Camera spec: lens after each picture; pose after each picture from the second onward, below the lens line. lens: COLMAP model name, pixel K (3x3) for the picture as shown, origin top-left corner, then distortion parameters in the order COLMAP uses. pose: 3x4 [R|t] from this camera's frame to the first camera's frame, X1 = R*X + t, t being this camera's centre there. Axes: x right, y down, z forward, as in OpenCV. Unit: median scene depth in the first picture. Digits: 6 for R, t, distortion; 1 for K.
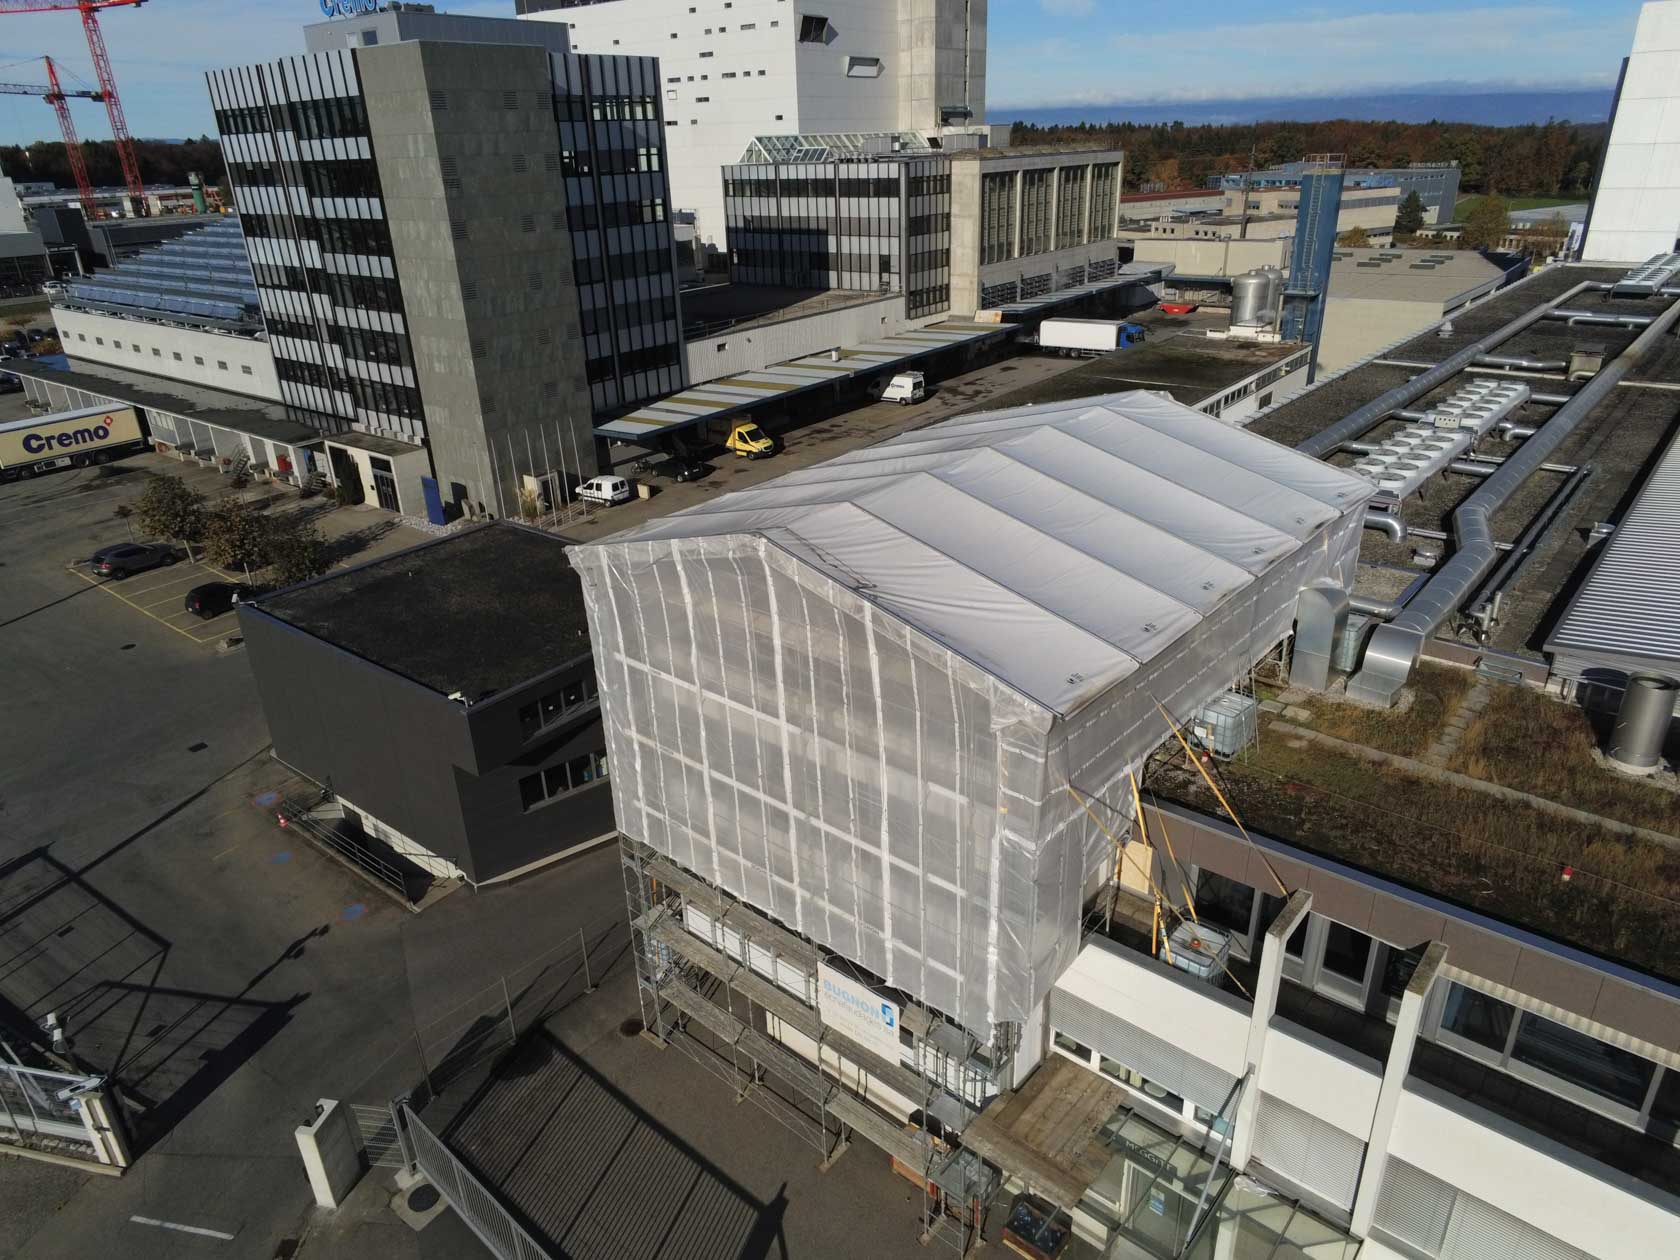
lens RADIAL K [[1090.2, 0, 836.8], [0, 1090.2, 626.8], [0, 0, 1]] dist [0.002657, -0.000198]
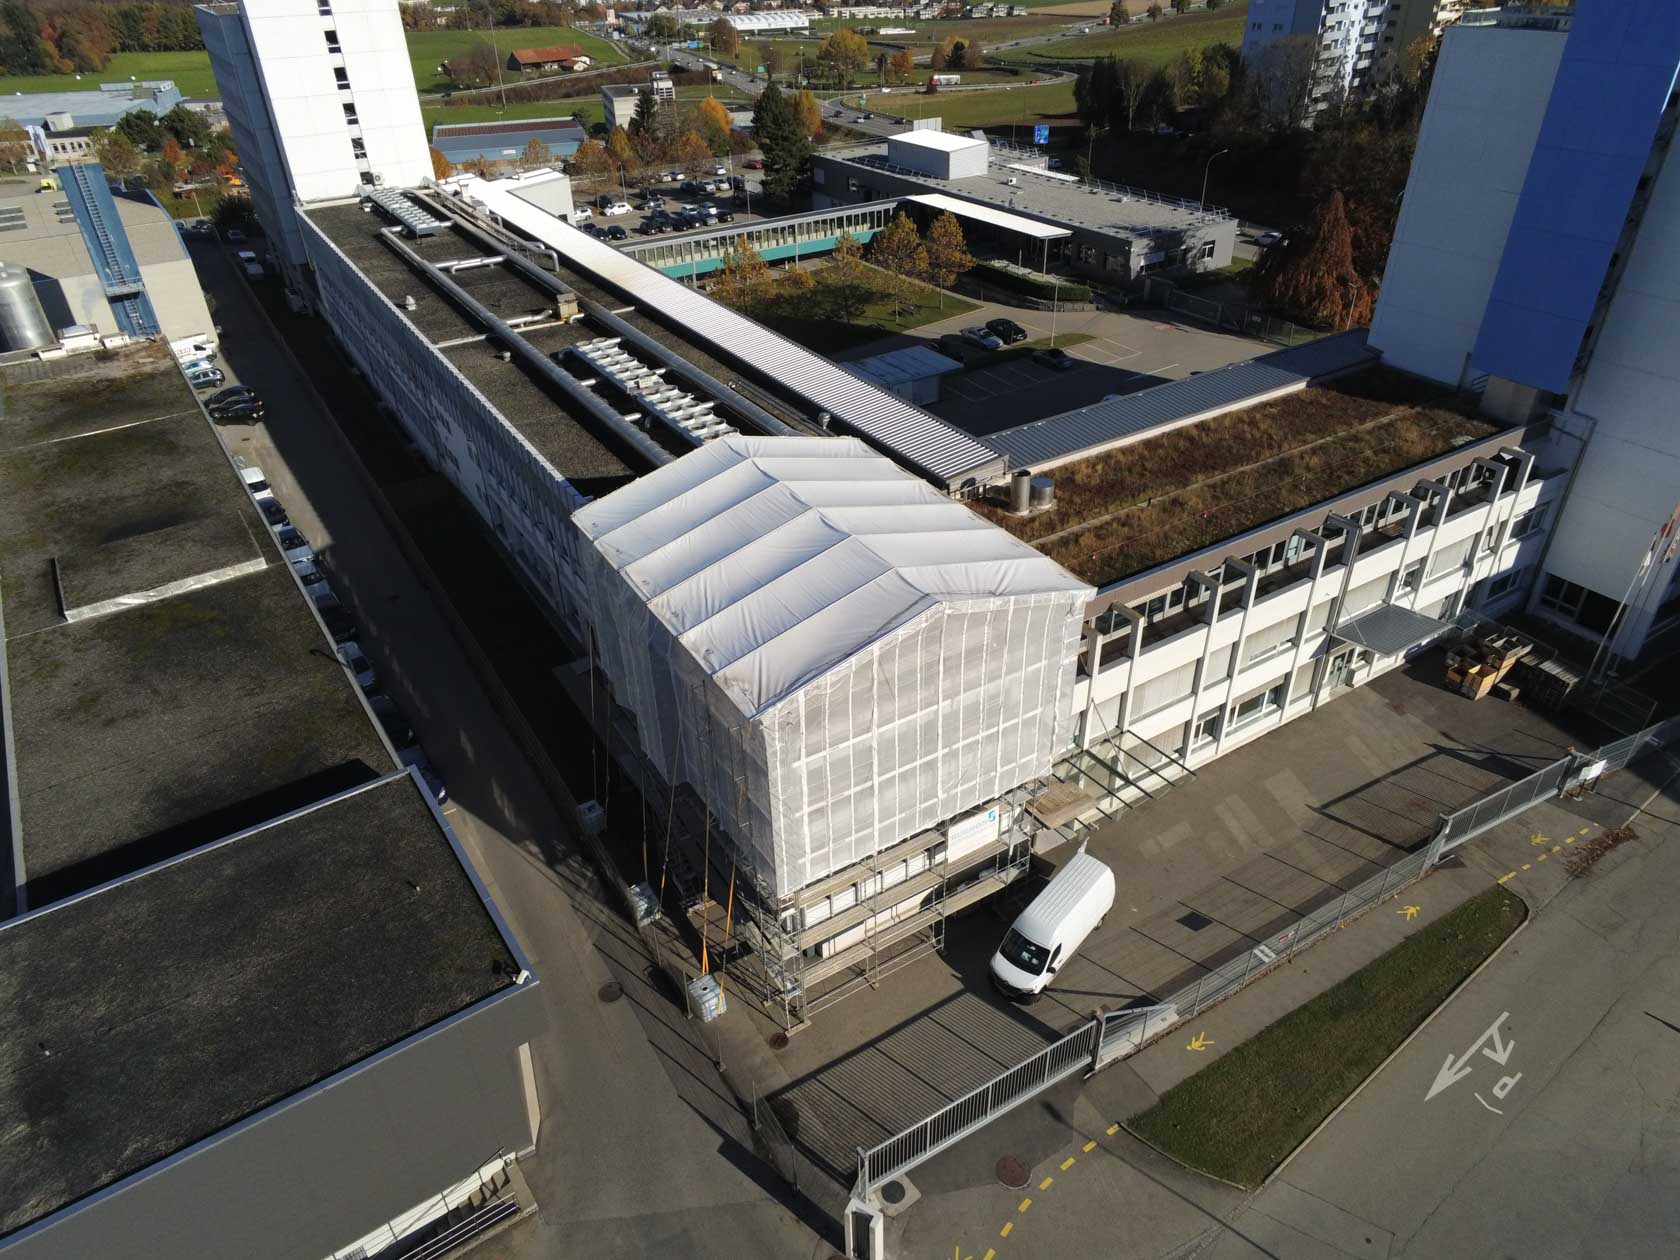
lens RADIAL K [[1090.2, 0, 836.8], [0, 1090.2, 626.8], [0, 0, 1]] dist [0.002657, -0.000198]
pose [[0.300952, -0.497673, 0.813480, -0.426328], [0.404063, 0.839217, 0.363933, -0.207384], [-0.863806, 0.219171, 0.453655, 0.120659]]
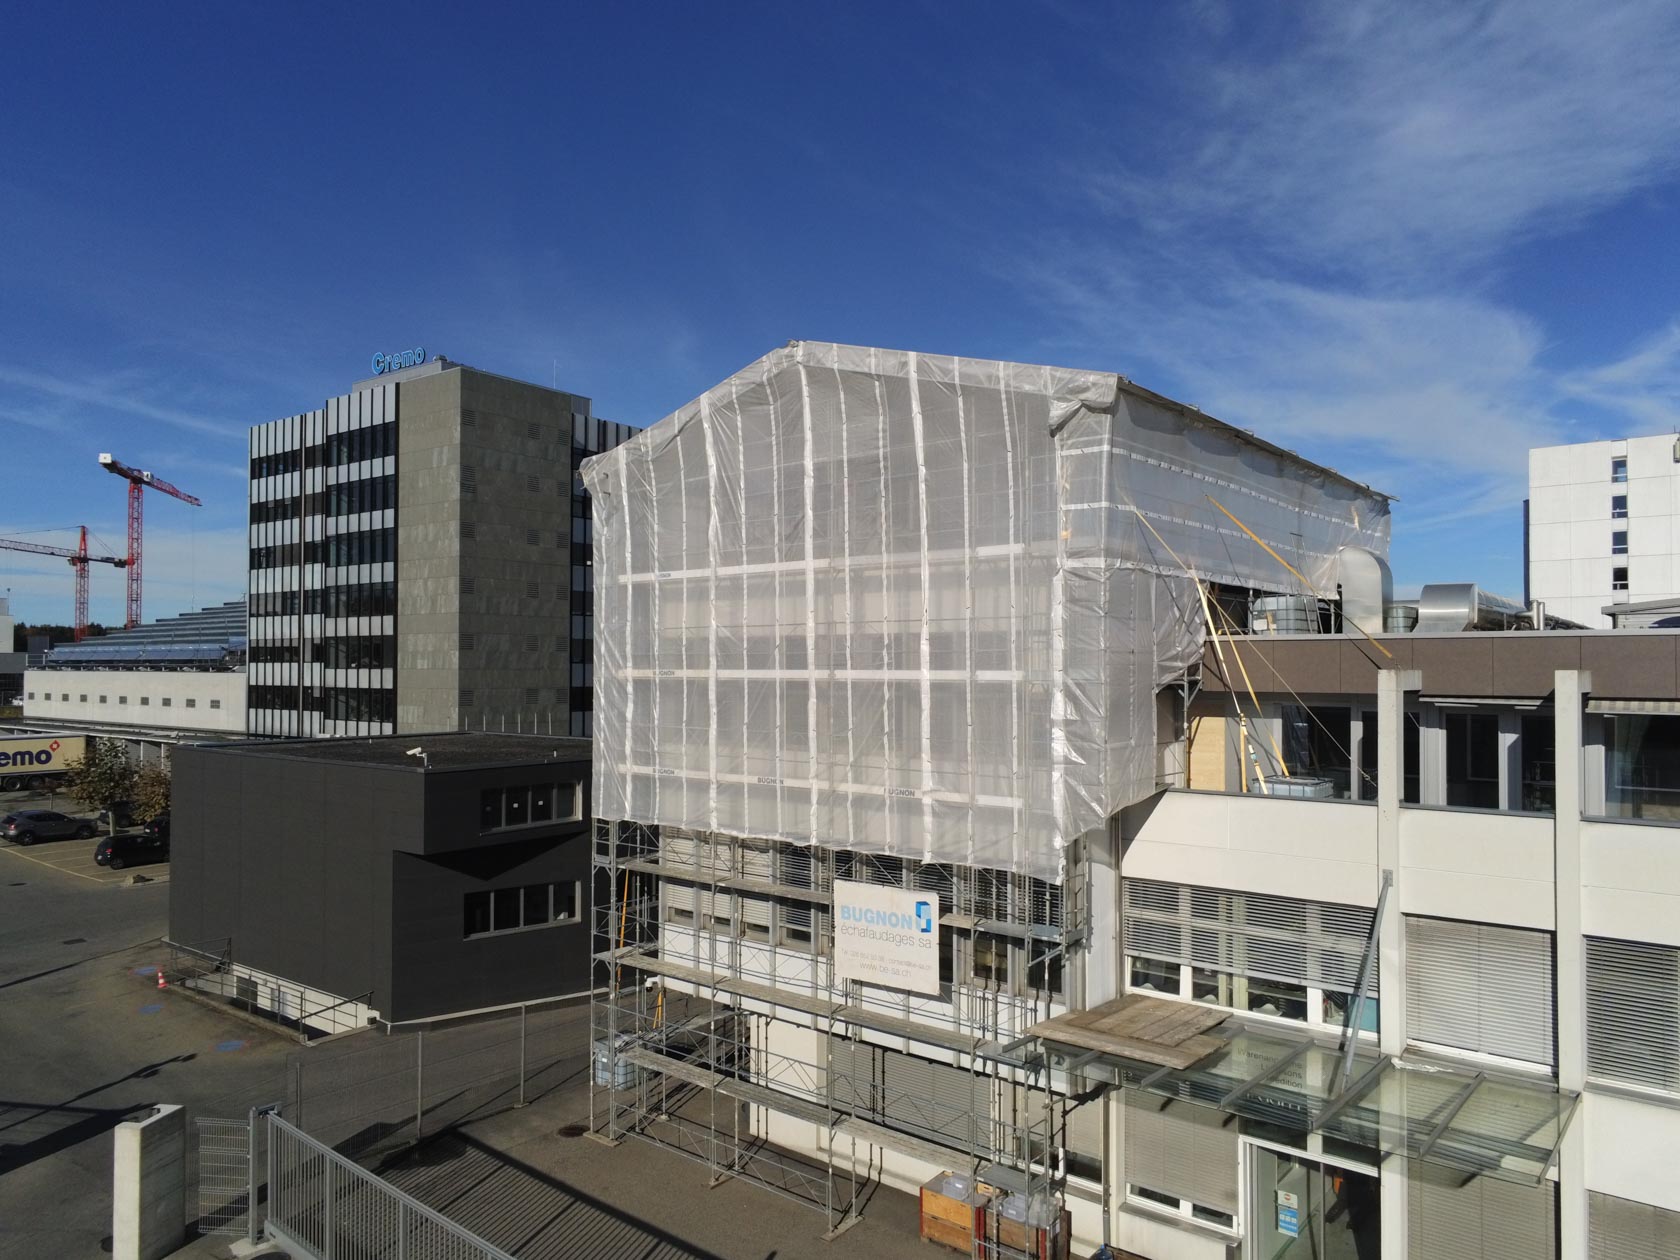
lens RADIAL K [[1125.5, 0, 841.2], [0, 1125.5, 653.1], [0, 0, 1]] dist [0.004137, -0.000638]
pose [[0.998938, 0.036356, 0.028307, -0.014772], [-0.021040, 0.906474, -0.421738, 0.176428], [-0.040992, 0.420694, 0.906276, 0.056603]]
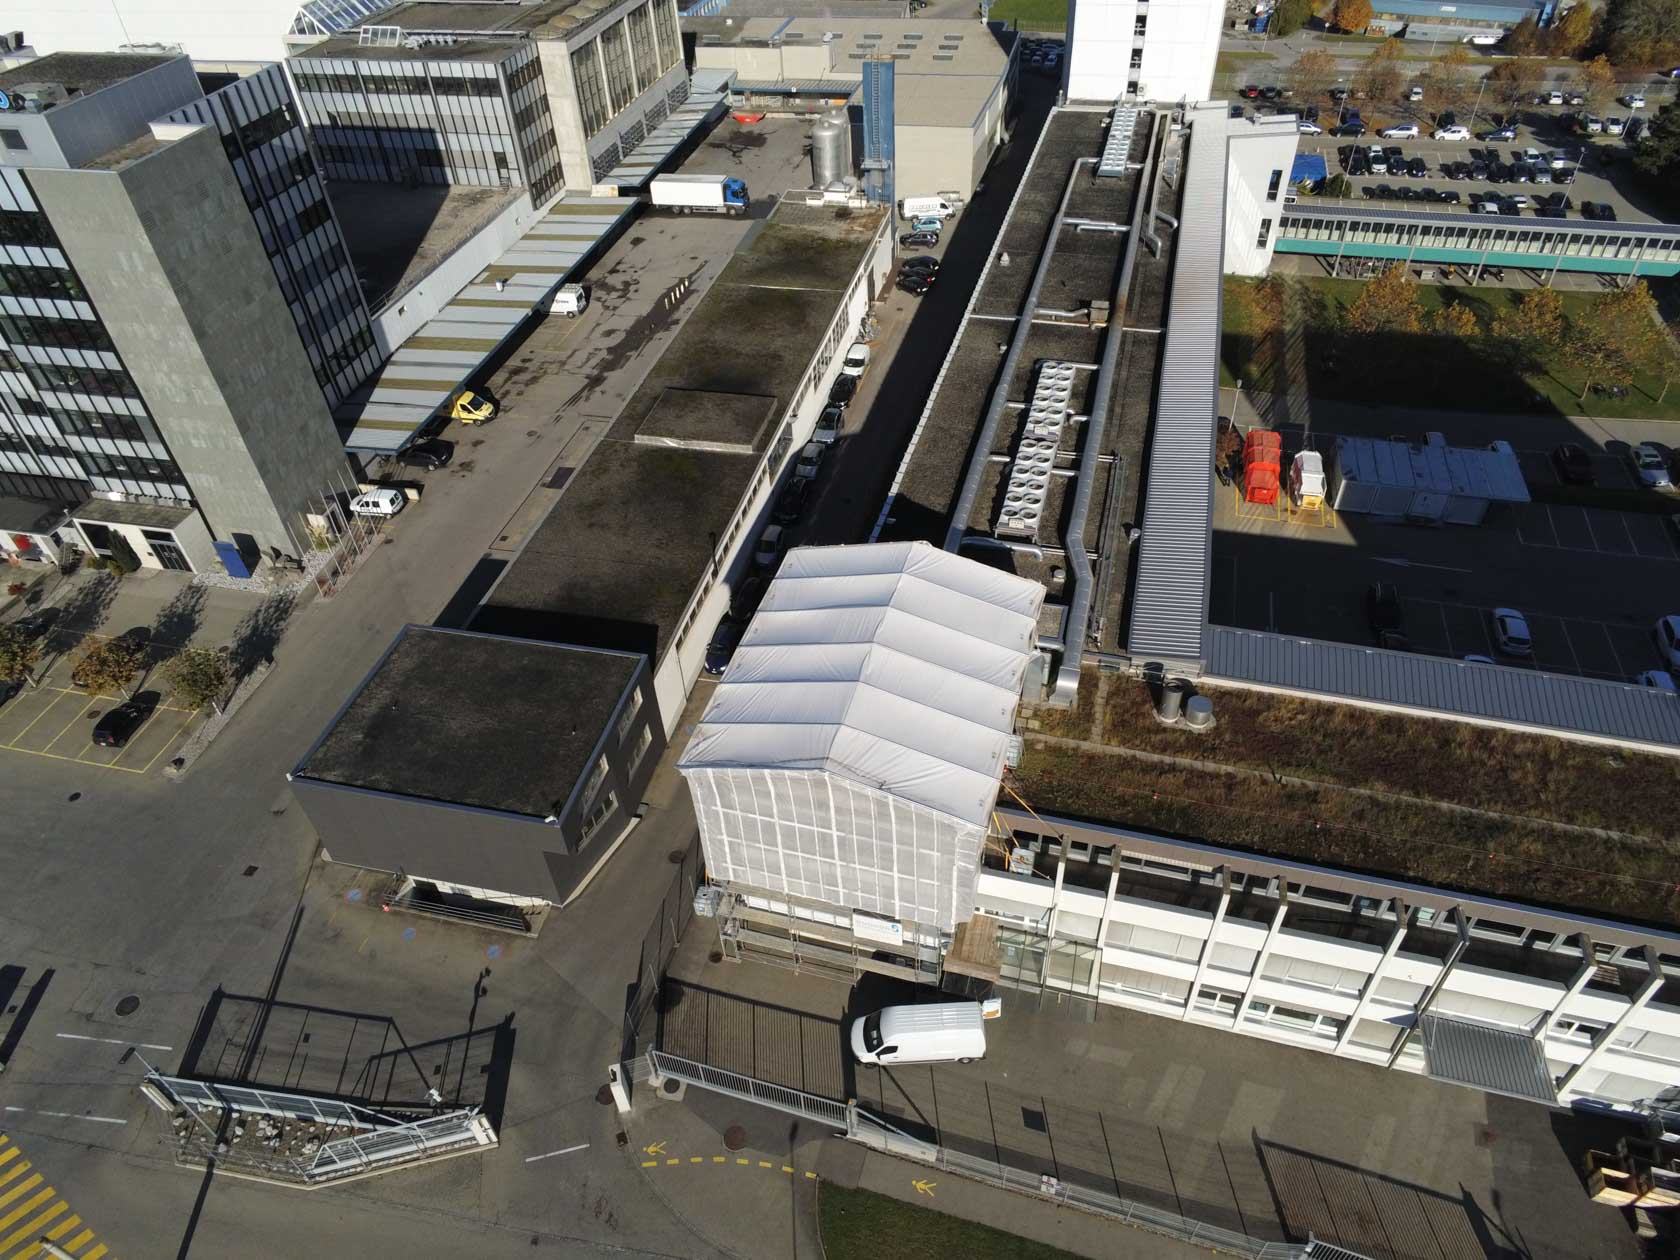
lens RADIAL K [[1090.2, 0, 836.8], [0, 1090.2, 626.8], [0, 0, 1]] dist [0.002657, -0.000198]
pose [[0.906331, -0.284550, 0.312403, -0.183847], [0.184457, 0.931549, 0.313355, -0.291836], [-0.380184, -0.226379, 0.896779, -0.242185]]
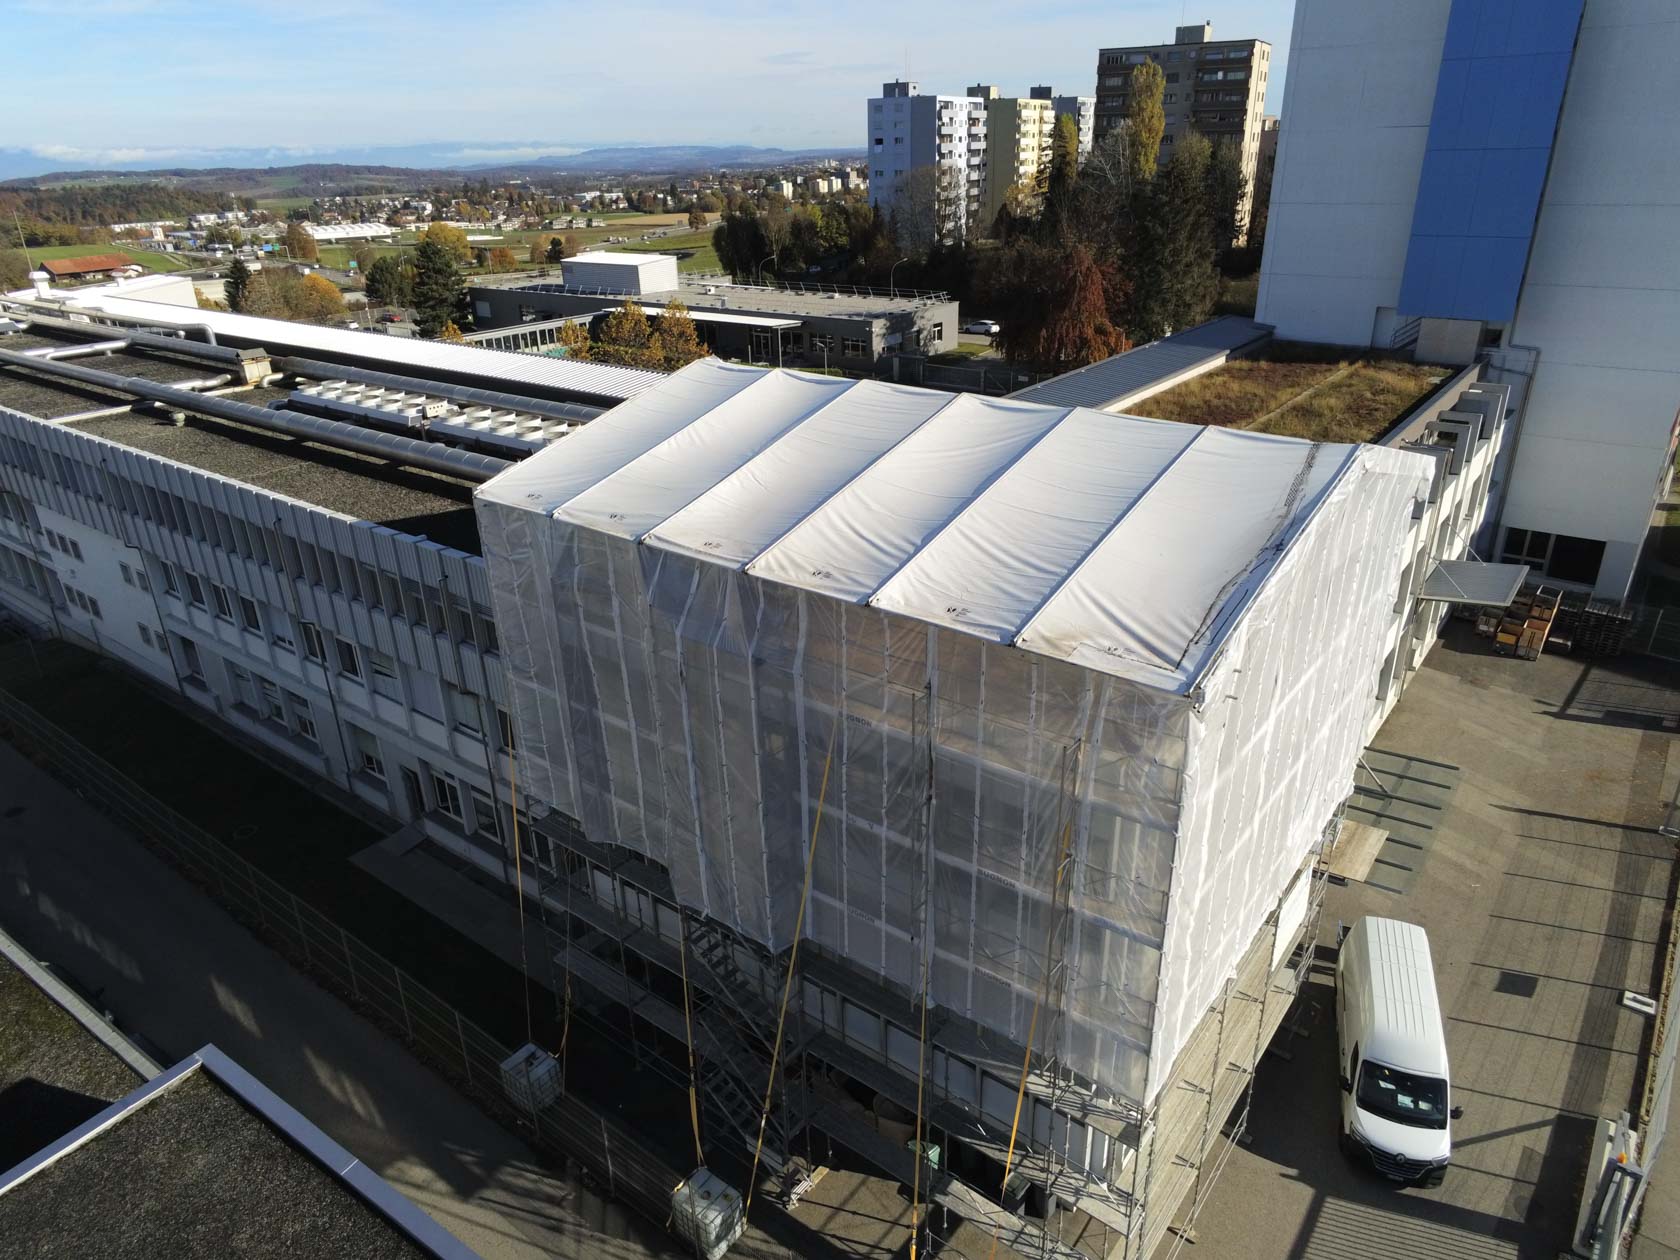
lens RADIAL K [[1090.2, 0, 836.8], [0, 1090.2, 626.8], [0, 0, 1]] dist [0.002657, -0.000198]
pose [[-0.053052, -0.371789, 0.926800, -0.266471], [0.432577, 0.827951, 0.356897, -0.134221], [-0.900035, 0.419846, 0.116902, 0.392793]]
